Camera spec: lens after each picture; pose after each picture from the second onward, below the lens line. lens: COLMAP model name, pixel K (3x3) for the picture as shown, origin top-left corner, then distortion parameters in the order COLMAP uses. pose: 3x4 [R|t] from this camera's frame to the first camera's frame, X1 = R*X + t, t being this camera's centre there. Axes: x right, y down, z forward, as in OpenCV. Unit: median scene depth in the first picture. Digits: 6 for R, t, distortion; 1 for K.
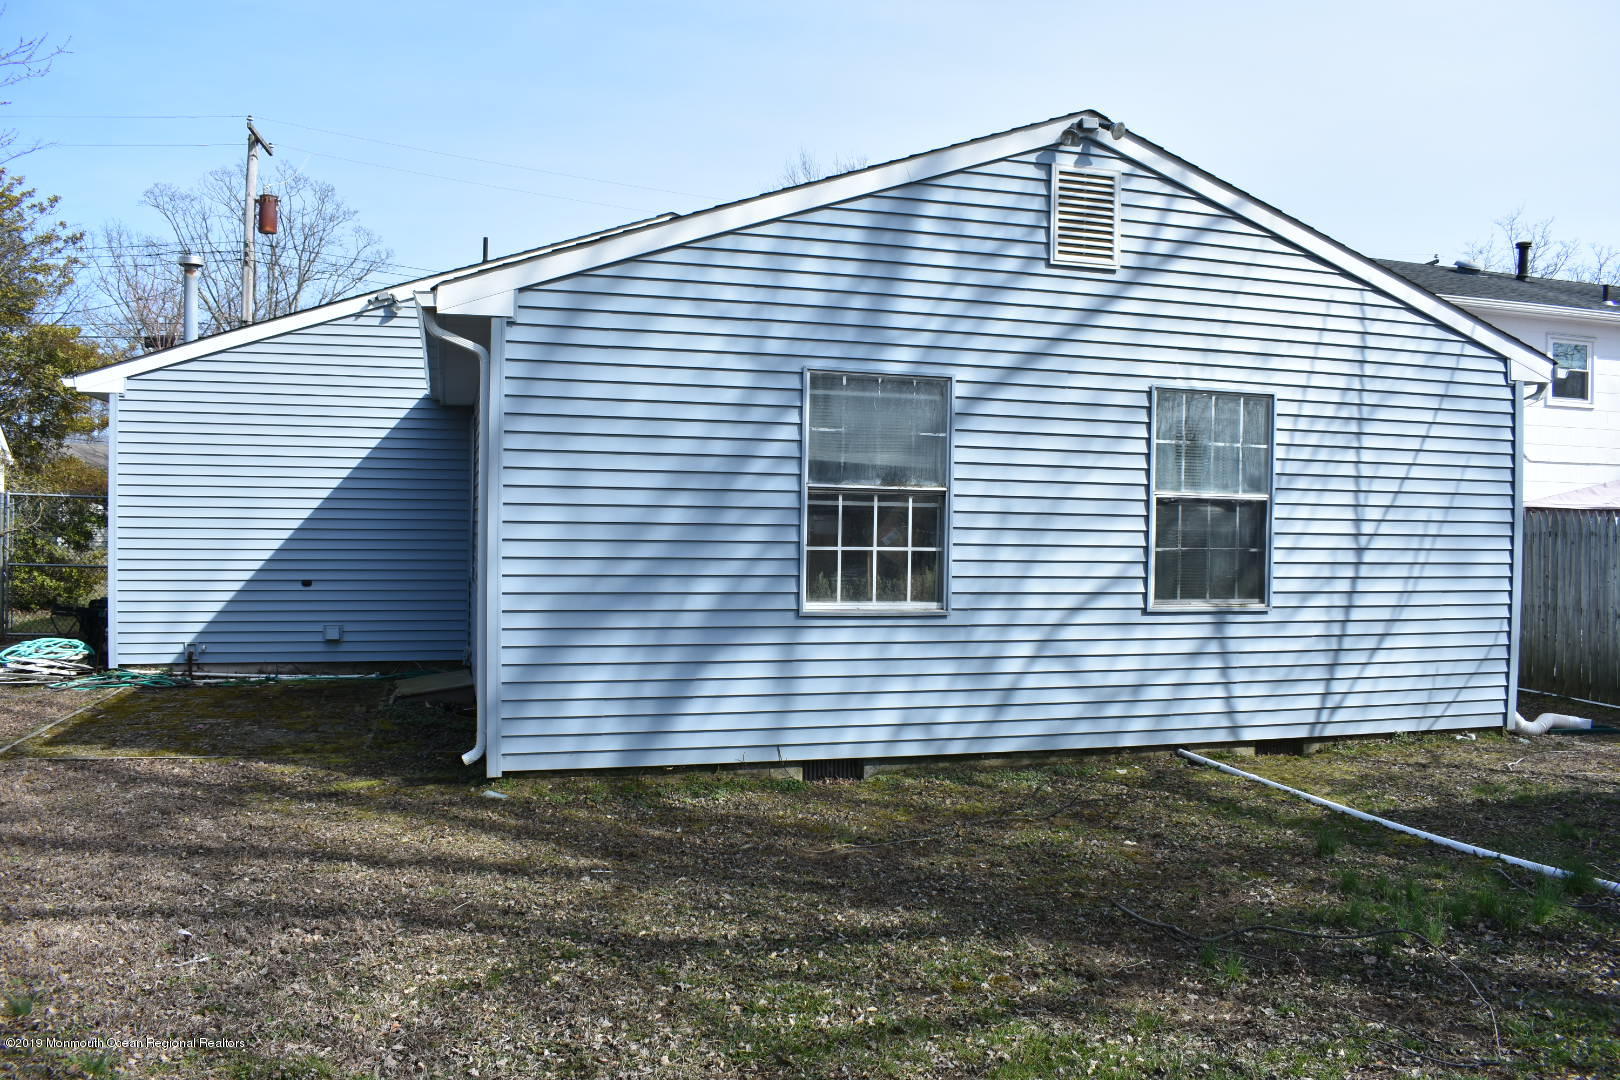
lens RADIAL K [[1261.7, 0, 805.4], [0, 1261.7, 545.2], [0, 0, 1]] dist [-0.083788, -0.005469]
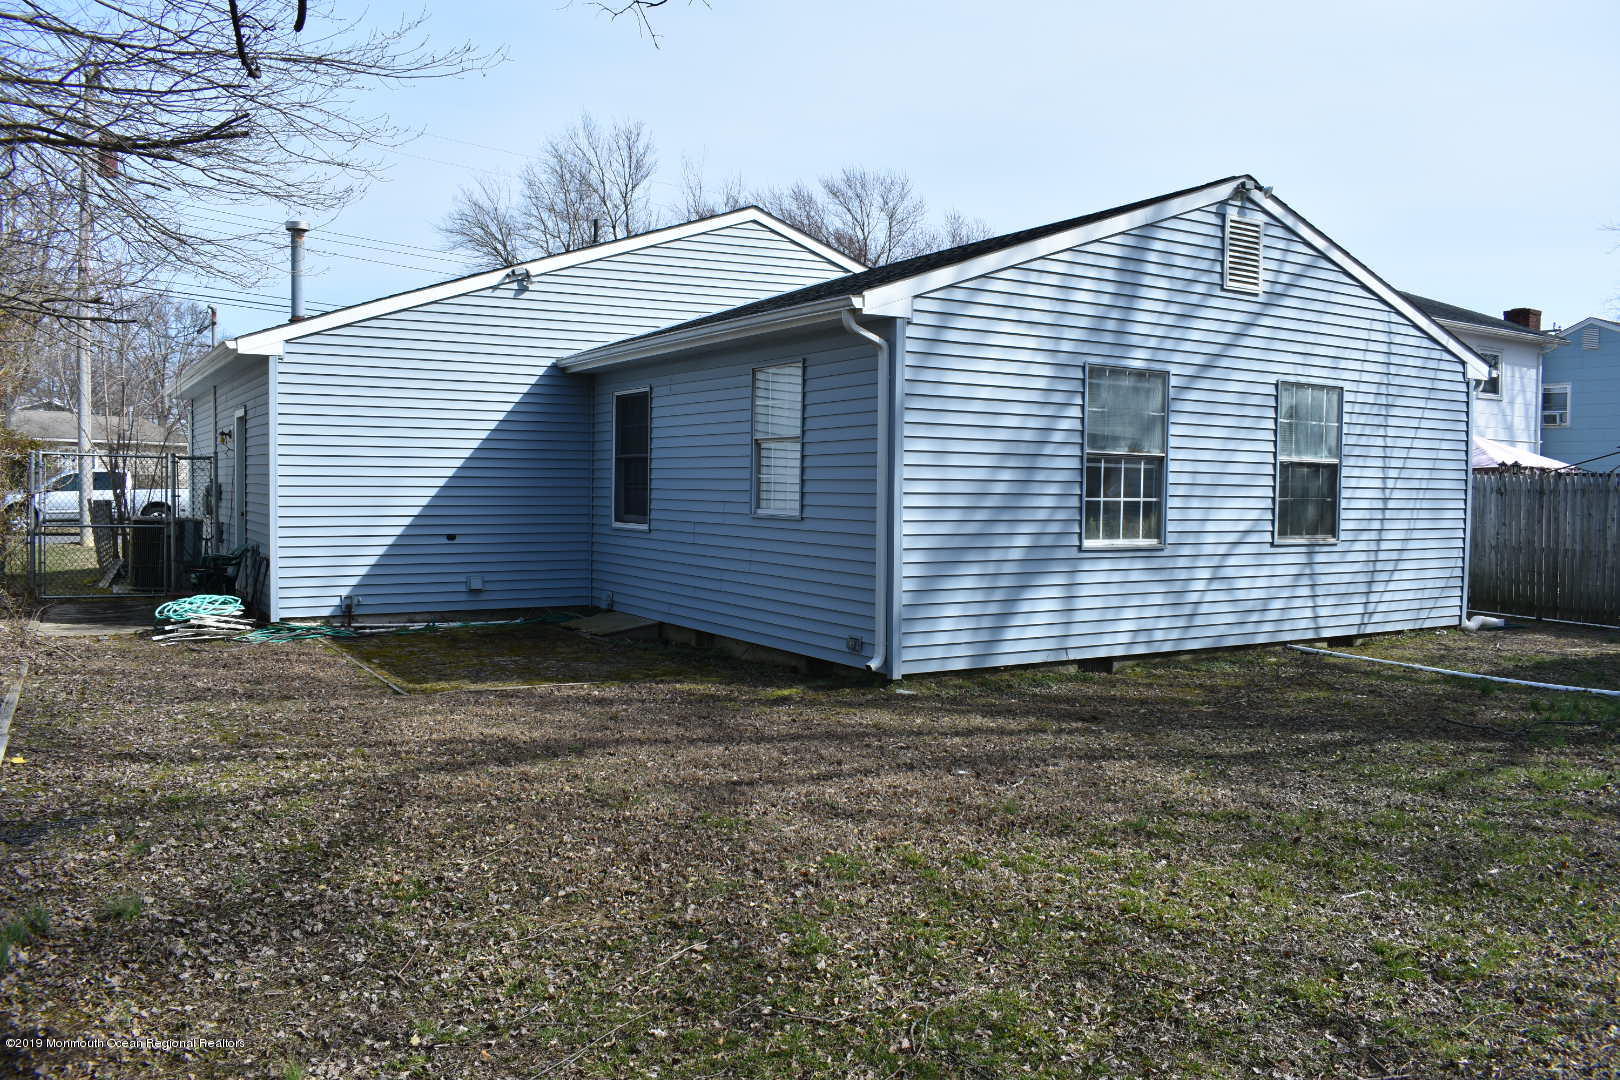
lens RADIAL K [[1261.7, 0, 817.2], [0, 1261.7, 545.0], [0, 0, 1]] dist [-0.083788, -0.005469]
pose [[0.964278, -0.015324, 0.264450, -0.572680], [0.006376, 0.999379, 0.034663, 0.002834], [-0.264817, -0.031738, 0.963776, -0.184931]]
